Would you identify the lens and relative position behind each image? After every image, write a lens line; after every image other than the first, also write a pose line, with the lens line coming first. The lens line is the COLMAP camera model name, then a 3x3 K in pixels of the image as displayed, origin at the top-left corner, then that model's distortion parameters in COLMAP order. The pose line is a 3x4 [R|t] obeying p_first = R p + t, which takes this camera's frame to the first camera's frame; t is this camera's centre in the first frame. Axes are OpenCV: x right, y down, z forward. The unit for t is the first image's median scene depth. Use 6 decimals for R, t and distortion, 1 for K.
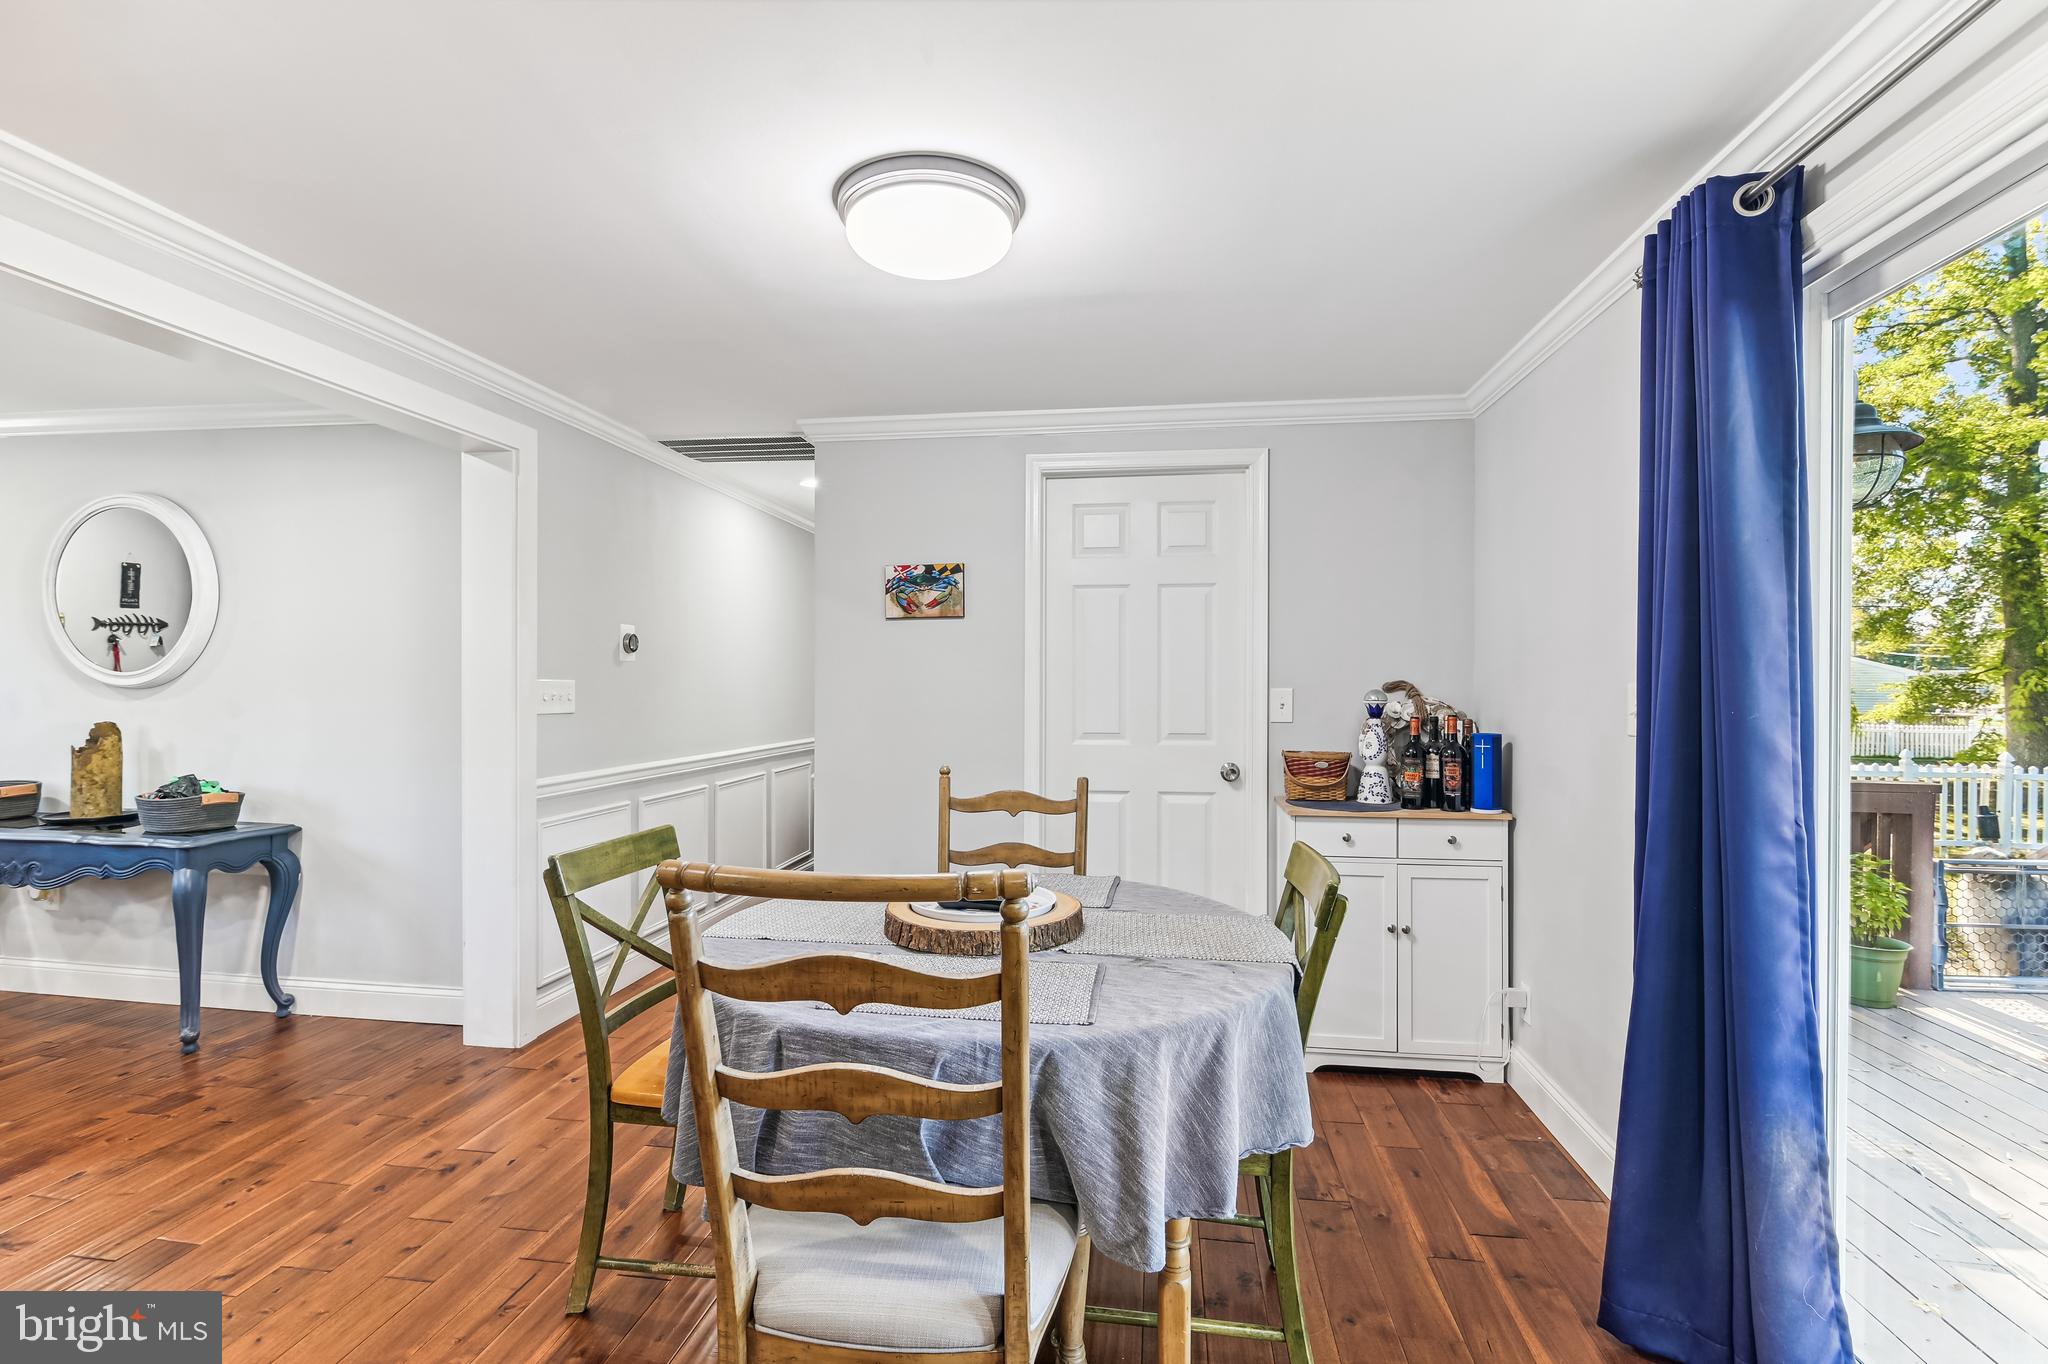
lens RADIAL K [[946.9, 0, 1013.3], [0, 946.9, 688.5], [0, 0, 1]] dist [-0.003072, -0.000490]
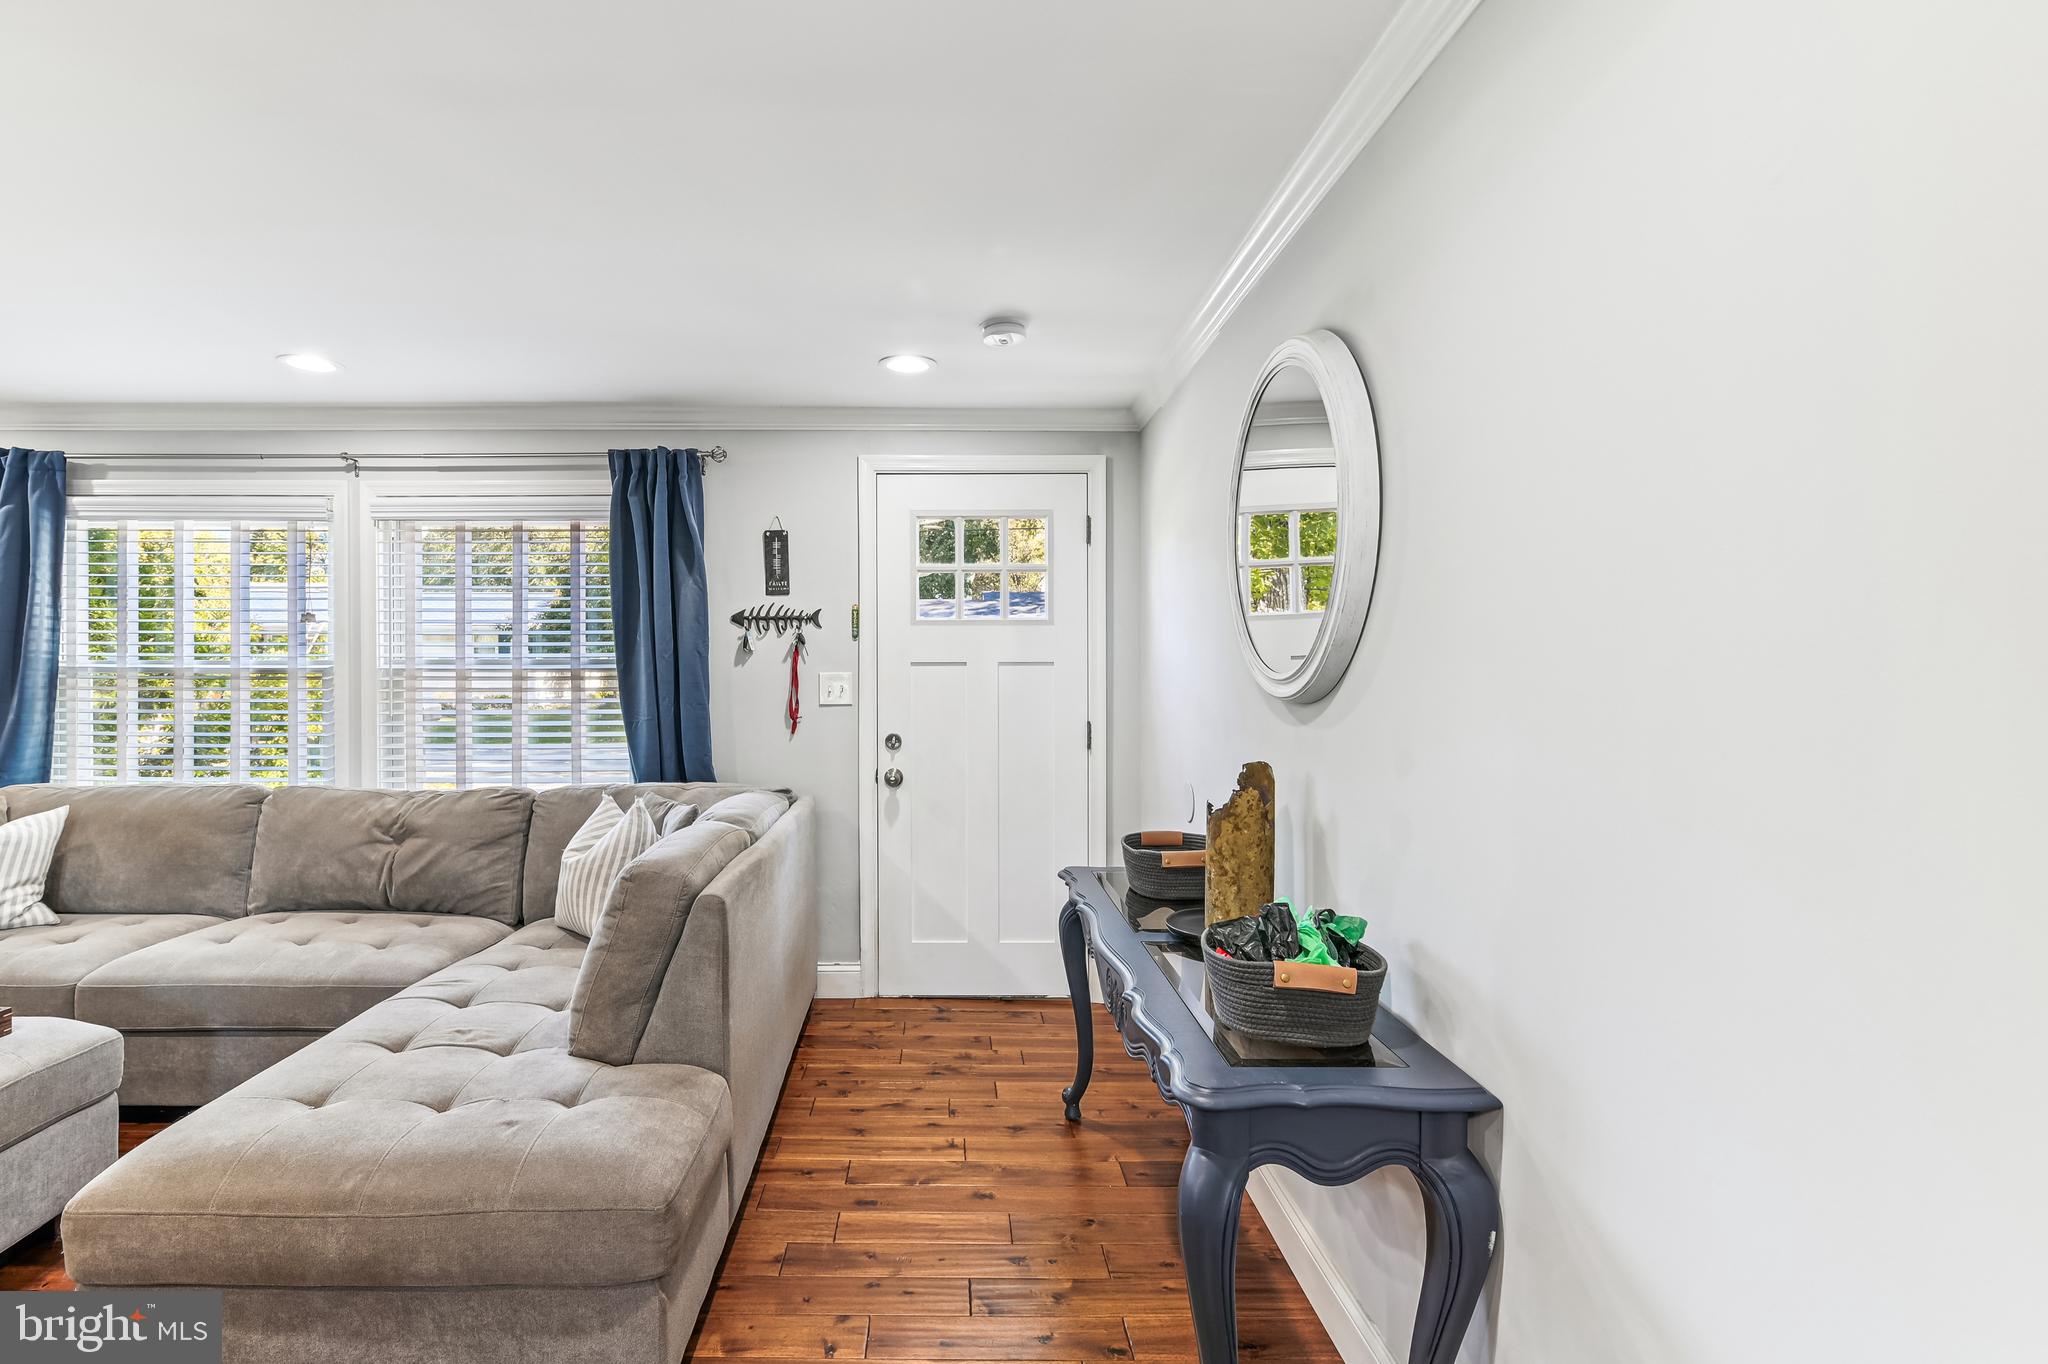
lens RADIAL K [[982.6, 0, 939.2], [0, 982.6, 683.7], [0, 0, 1]] dist [-0.001443, -0.000191]
pose [[0.139896, -0.001830, -0.990165, -0.417207], [-0.006620, 0.999974, -0.002784, -0.007633], [0.990144, 0.006944, 0.139880, 0.737624]]
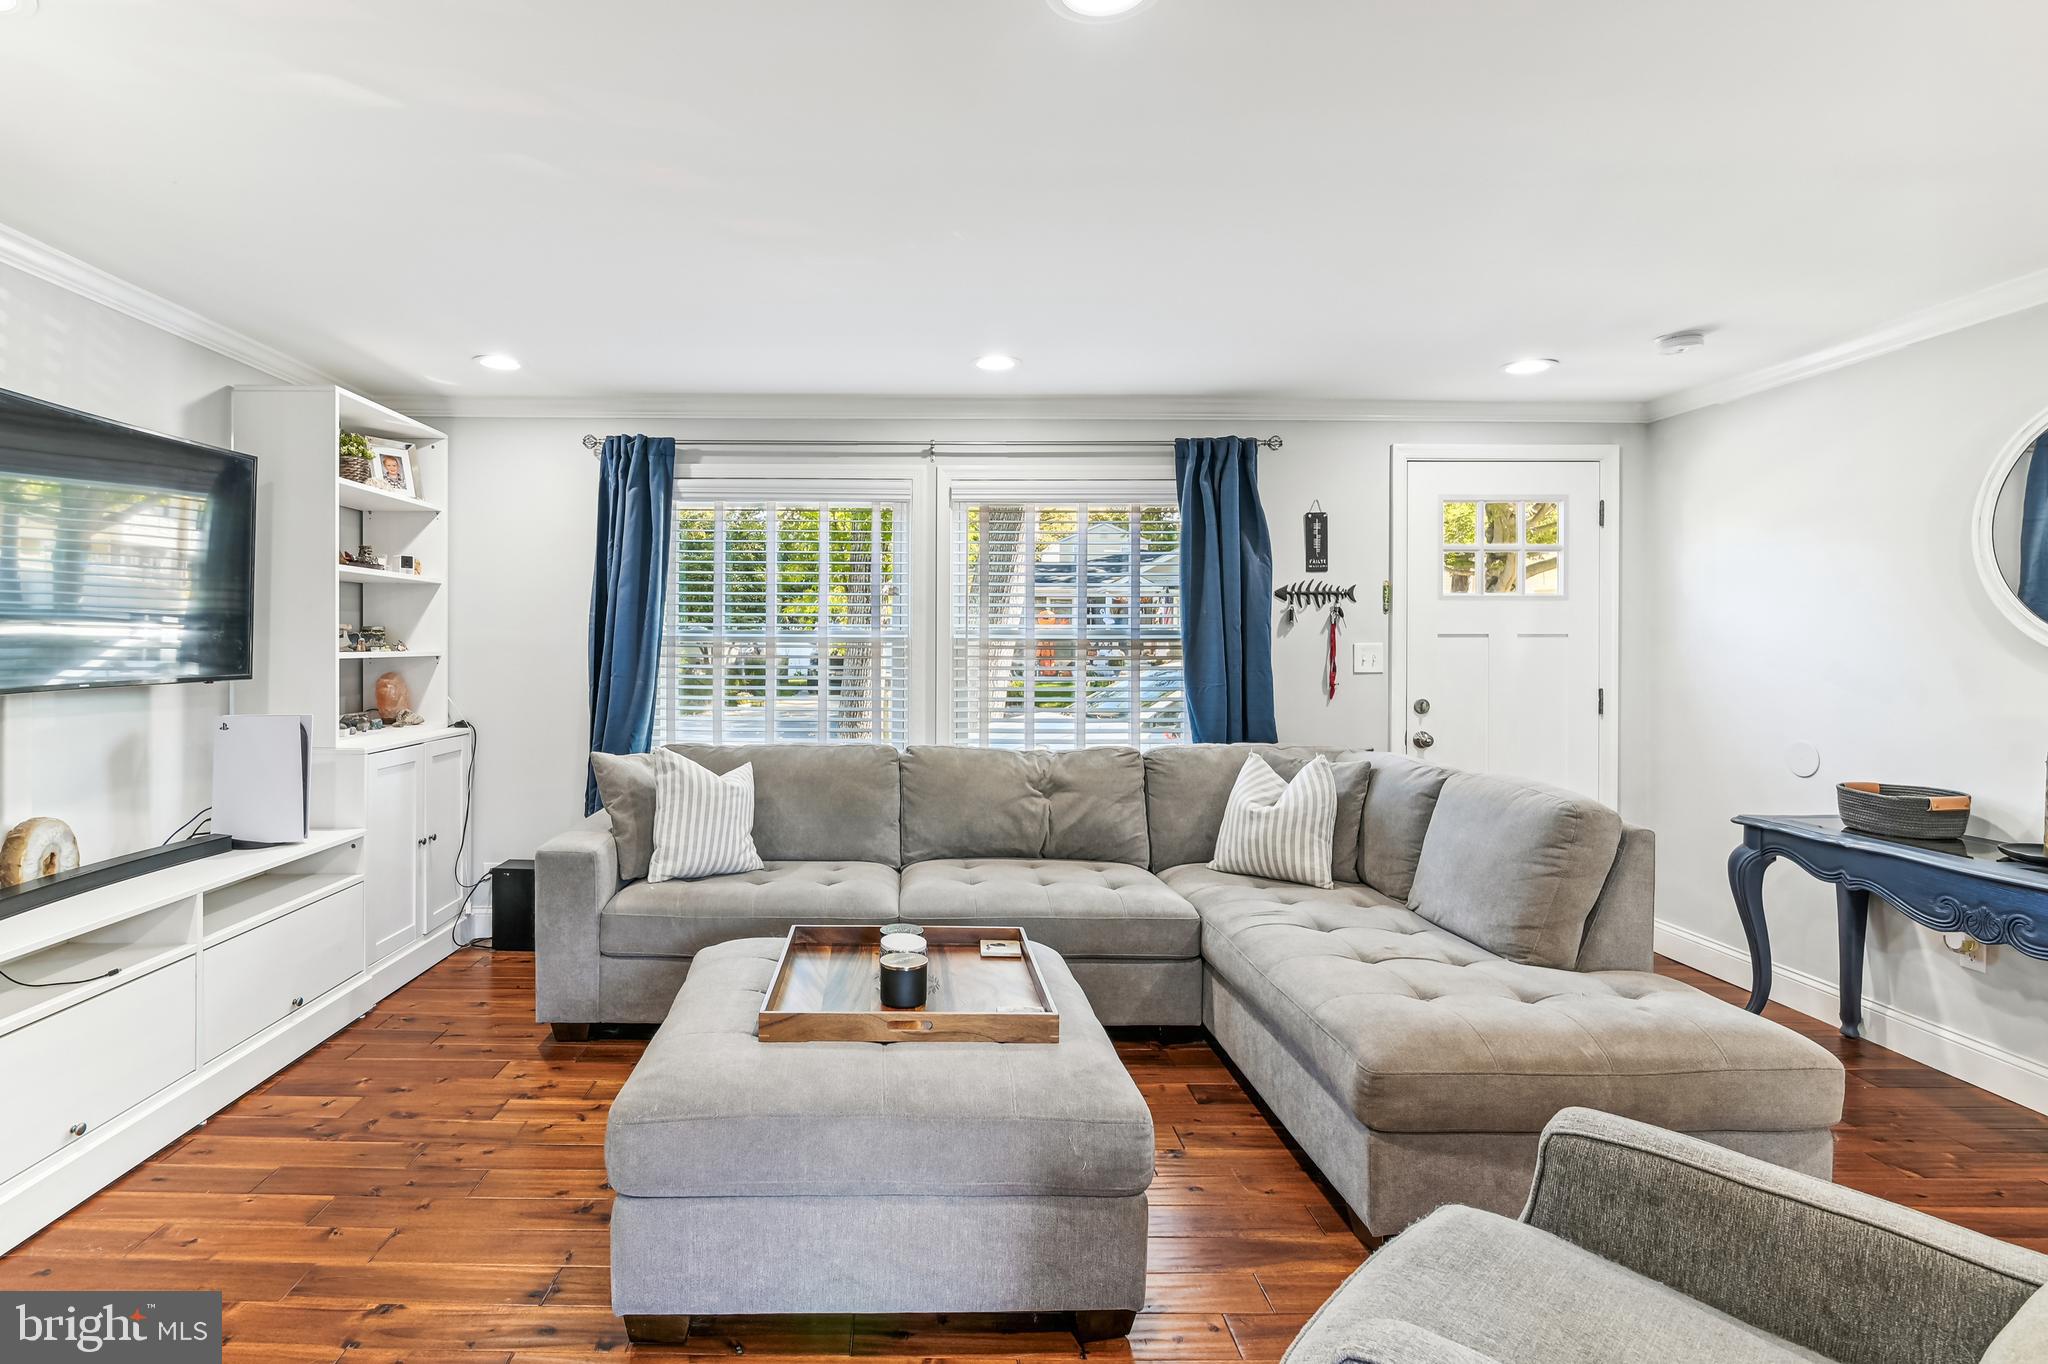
lens RADIAL K [[1014.3, 0, 908.3], [0, 1014.3, 657.2], [0, 0, 1]] dist [-0.005148, 0.000514]
pose [[0.144645, 0.001808, -0.989482, -0.382096], [-0.009288, 0.999957, 0.000469, -0.001017], [0.989440, 0.009122, 0.144656, 0.065111]]
